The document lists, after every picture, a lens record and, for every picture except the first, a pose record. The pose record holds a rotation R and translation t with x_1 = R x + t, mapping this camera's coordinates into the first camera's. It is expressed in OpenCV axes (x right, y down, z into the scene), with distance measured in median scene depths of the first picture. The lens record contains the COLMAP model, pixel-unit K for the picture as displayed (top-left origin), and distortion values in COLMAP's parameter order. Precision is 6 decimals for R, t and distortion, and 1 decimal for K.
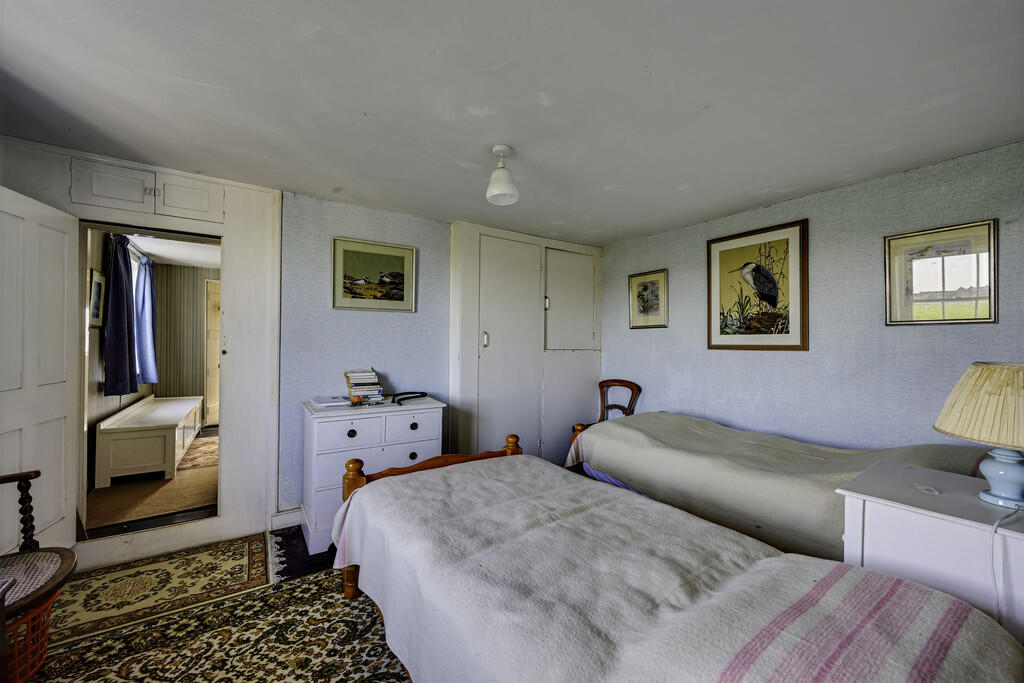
lens RADIAL K [[404.6, 0, 518.6], [0, 404.6, 349.4], [0, 0, 1]] dist [-0.003172, 0.000348]
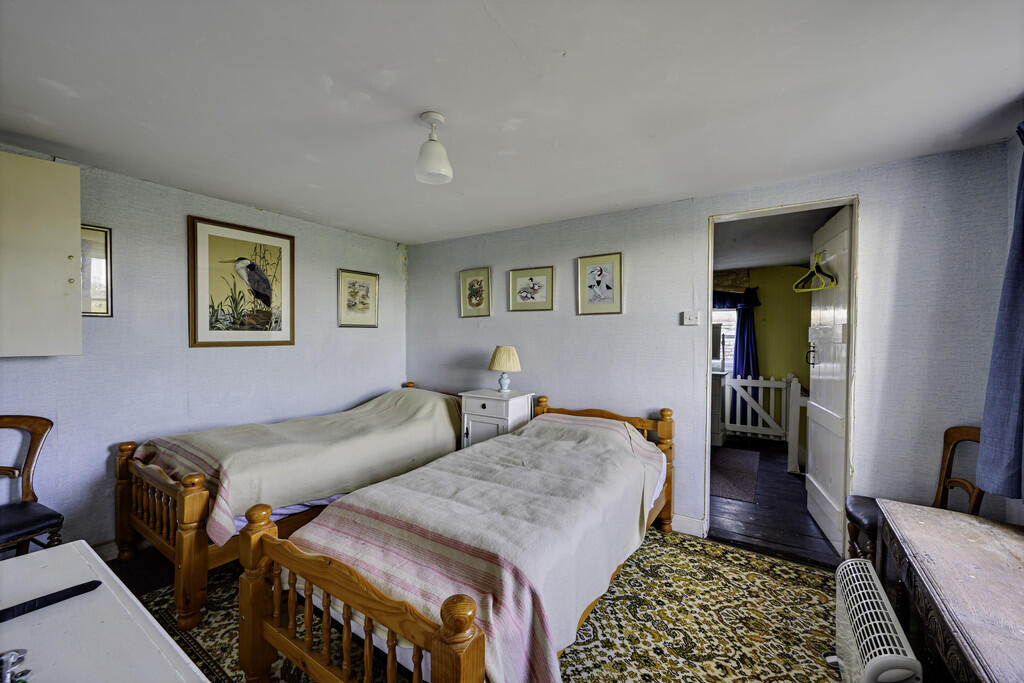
lens RADIAL K [[404.6, 0, 506.0], [0, 404.6, 337.4], [0, 0, 1]] dist [-0.003172, 0.000348]
pose [[-0.373516, -0.012519, 0.927539, -0.613636], [0.011919, 0.999762, 0.018294, -0.032712], [-0.927547, 0.017888, -0.373278, 0.816467]]
